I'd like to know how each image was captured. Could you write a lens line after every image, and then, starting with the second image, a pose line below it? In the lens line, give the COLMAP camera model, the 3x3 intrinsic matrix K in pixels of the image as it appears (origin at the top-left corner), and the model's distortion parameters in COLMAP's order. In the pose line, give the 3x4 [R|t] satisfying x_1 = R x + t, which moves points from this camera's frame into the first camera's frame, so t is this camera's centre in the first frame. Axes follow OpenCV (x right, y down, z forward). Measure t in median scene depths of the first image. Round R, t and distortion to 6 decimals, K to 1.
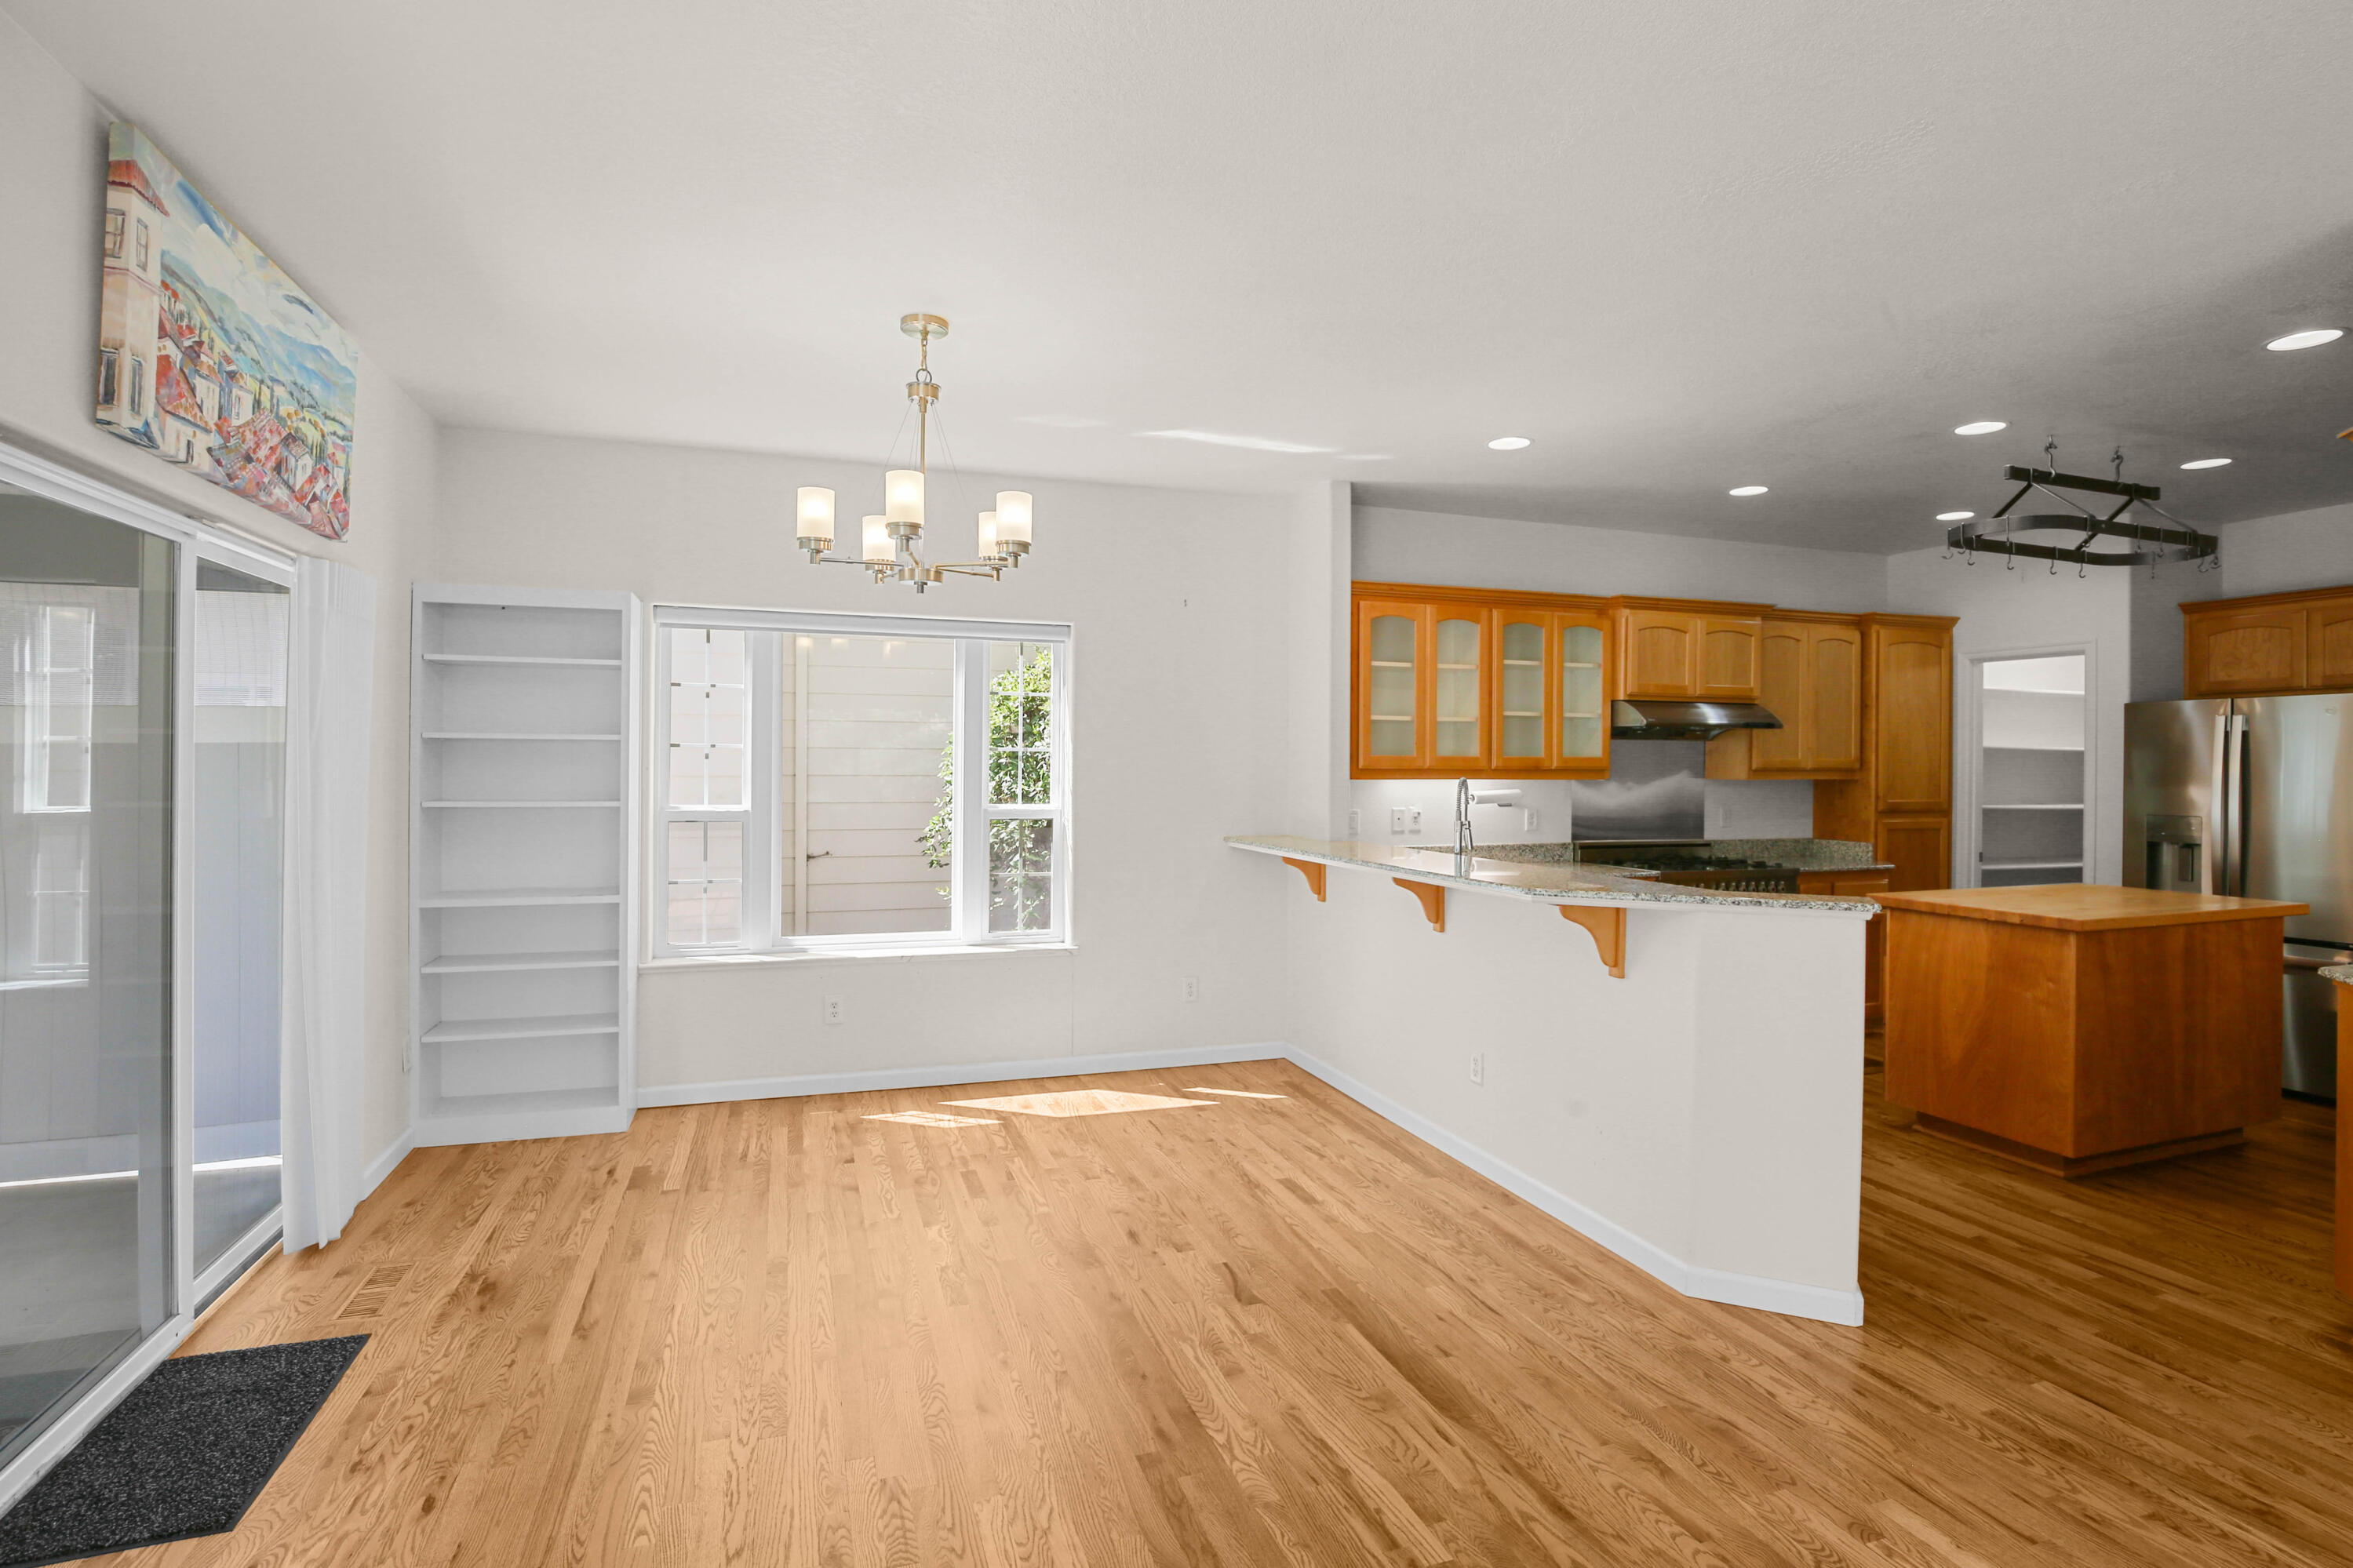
lens RADIAL K [[1112.5, 0, 1163.1], [0, 1112.5, 761.8], [0, 0, 1]] dist [-0.035606, 0.007994]
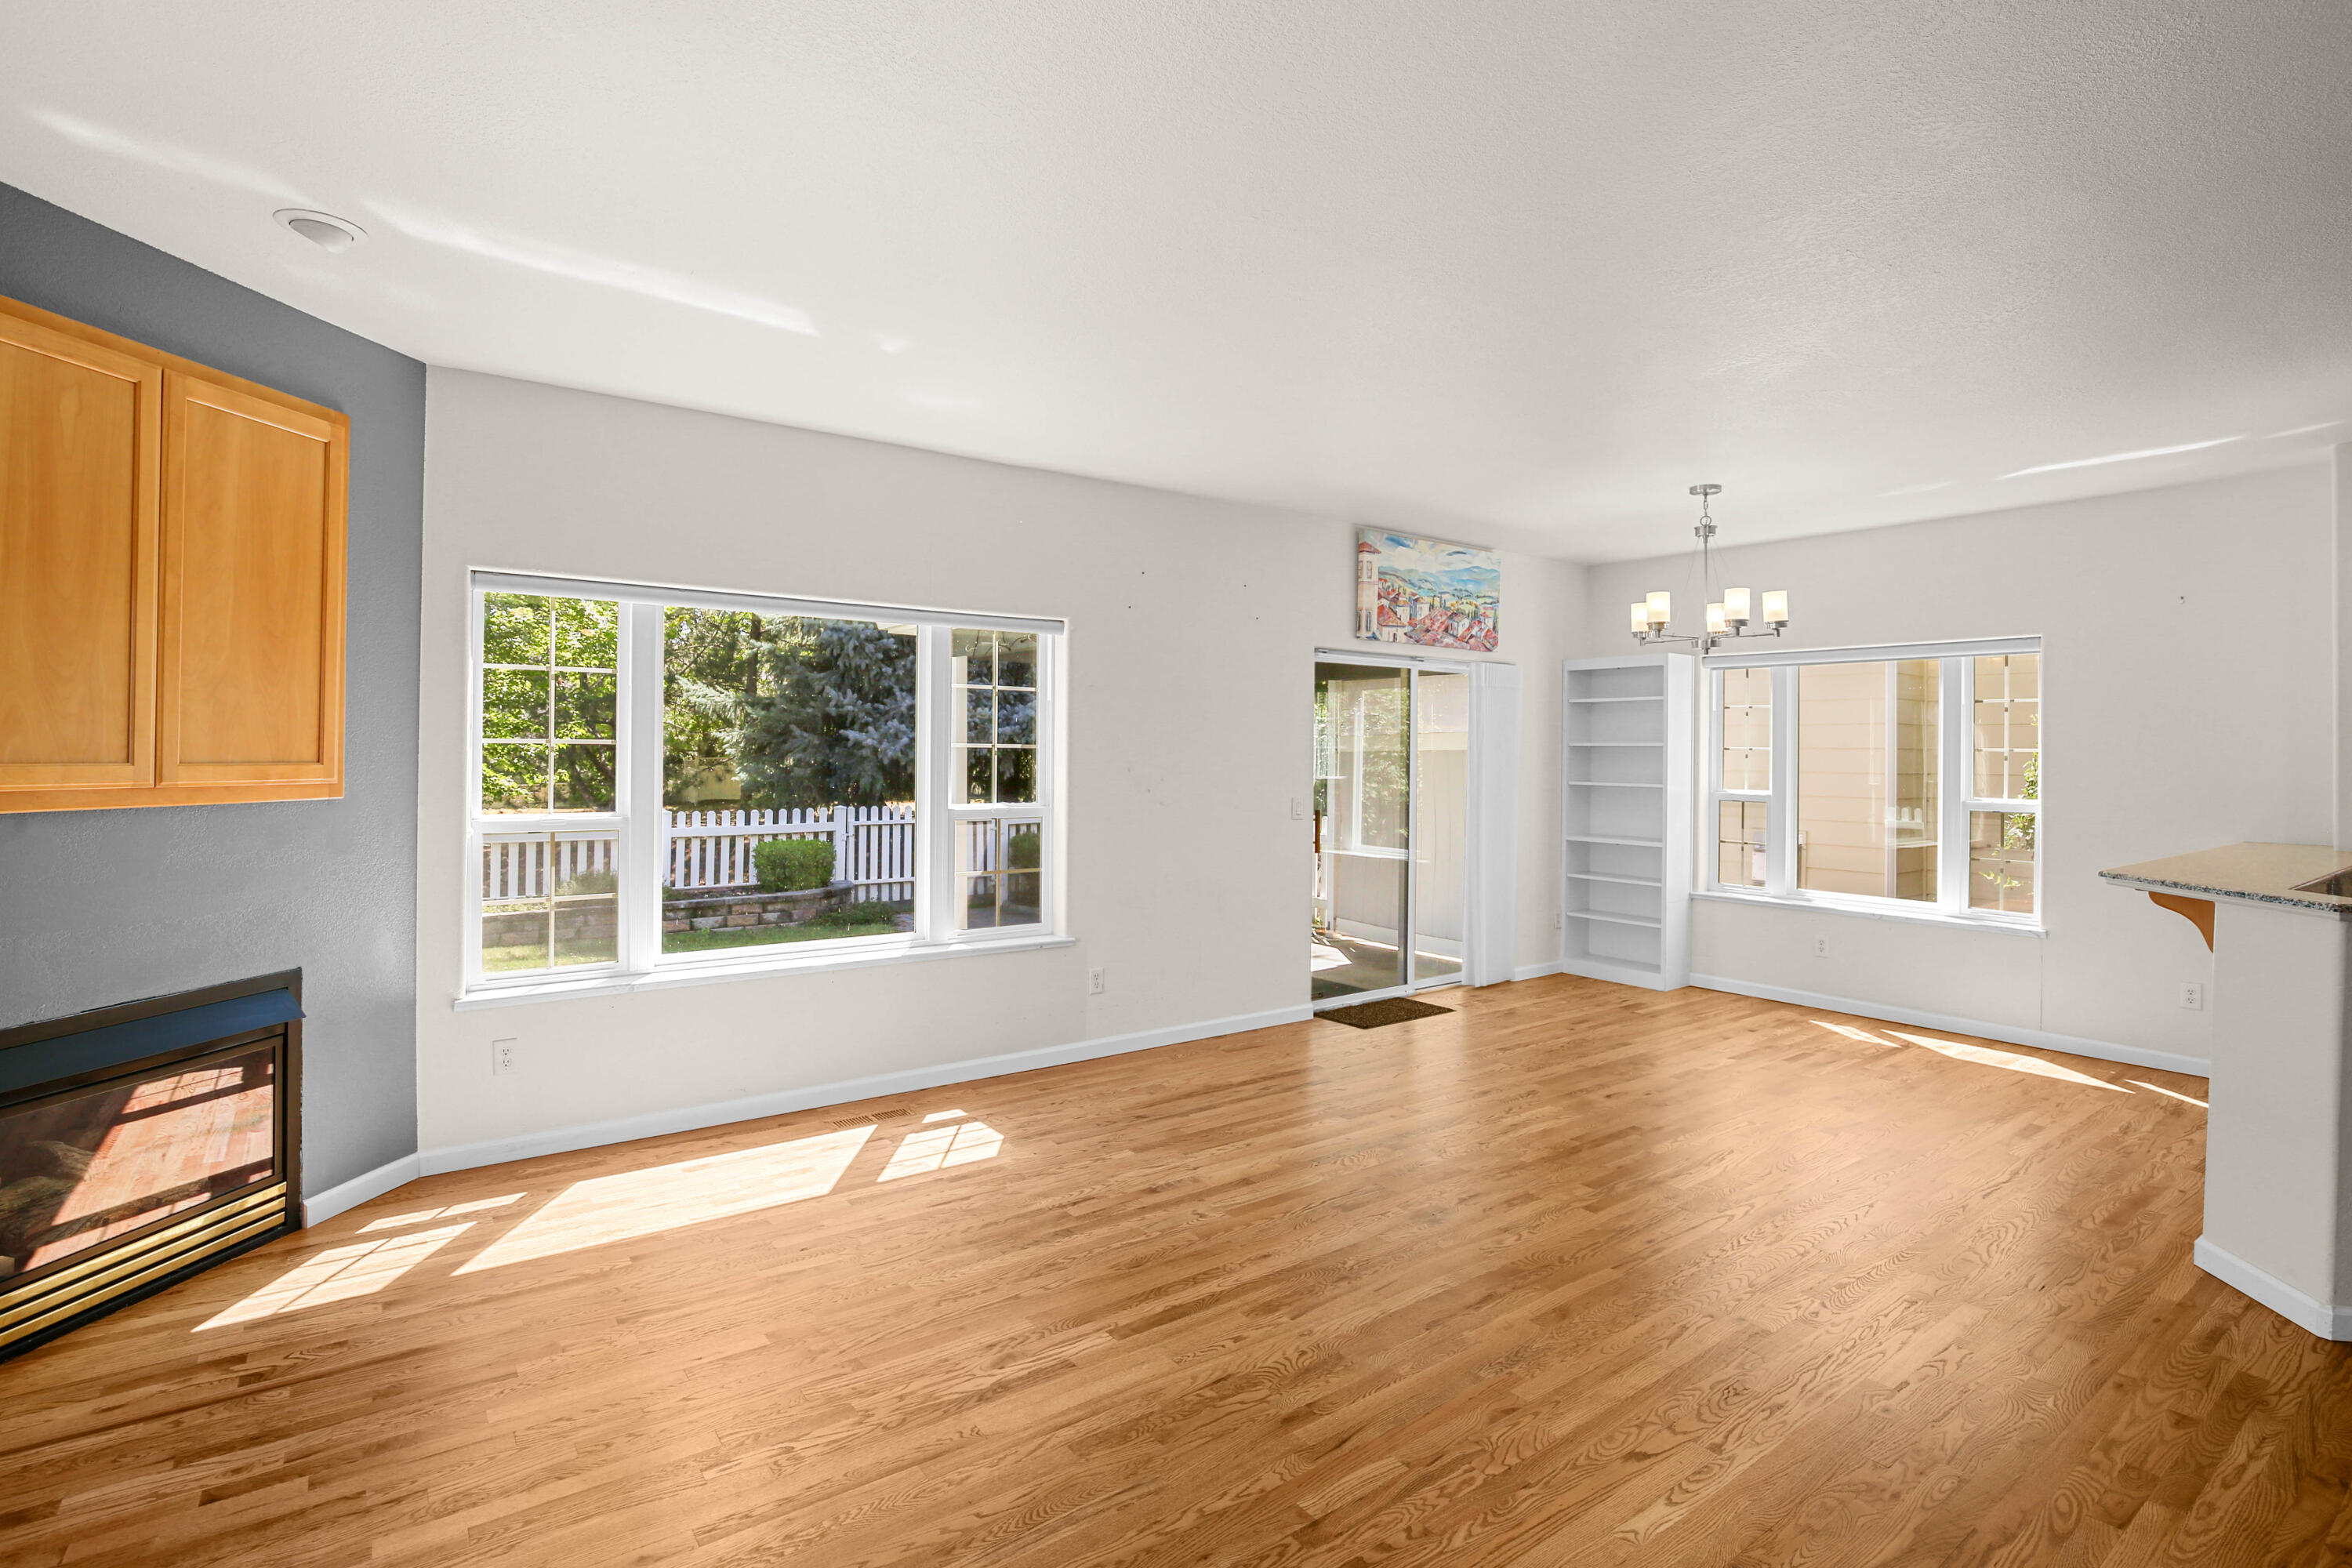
lens RADIAL K [[1105.5, 0, 1157.7], [0, 1105.5, 764.3], [0, 0, 1]] dist [-0.031946, 0.007451]
pose [[0.307105, 0.006885, -0.951651, 0.762379], [-0.006712, 0.999965, 0.005069, 0.003383], [0.951652, 0.004831, 0.307140, -0.182135]]
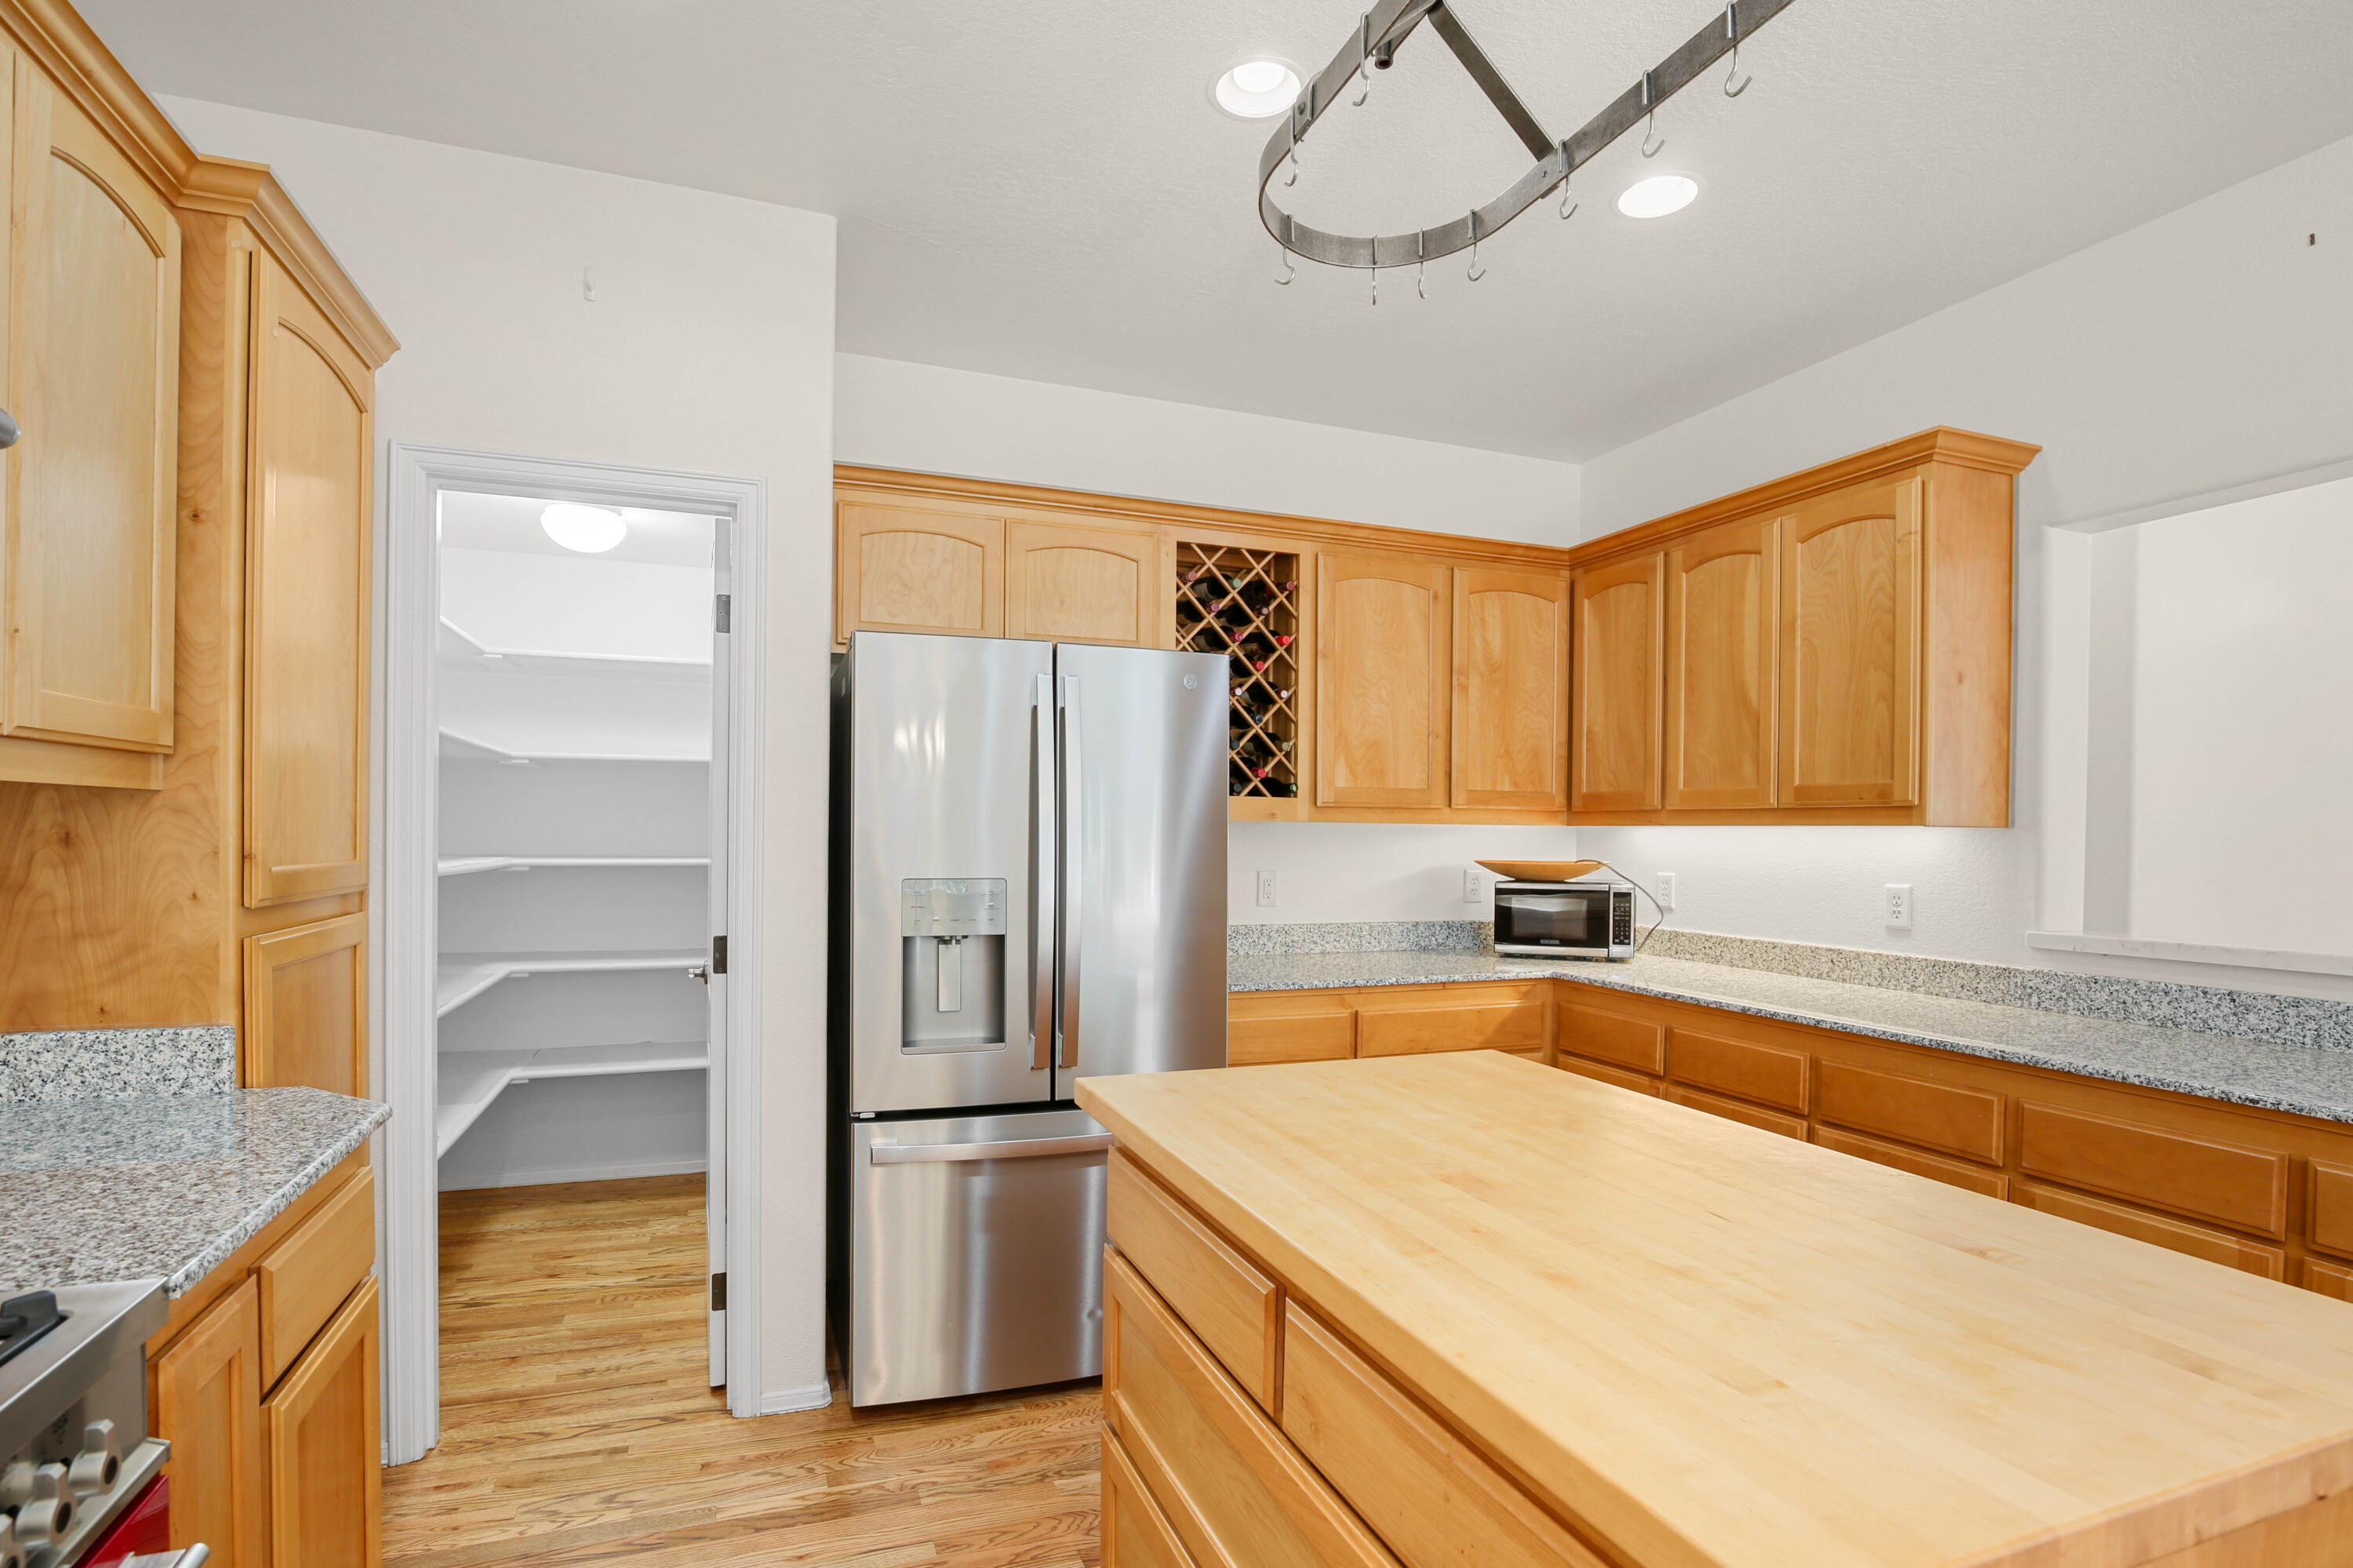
lens RADIAL K [[1118.1, 0, 1172.4], [0, 1118.1, 843.0], [0, 0, 1]] dist [-0.033727, 0.006829]
pose [[-0.024525, -0.016539, 0.999562, 0.508053], [-0.015008, 0.999757, 0.016174, 0.028892], [-0.999587, -0.014605, -0.024768, 1.058957]]
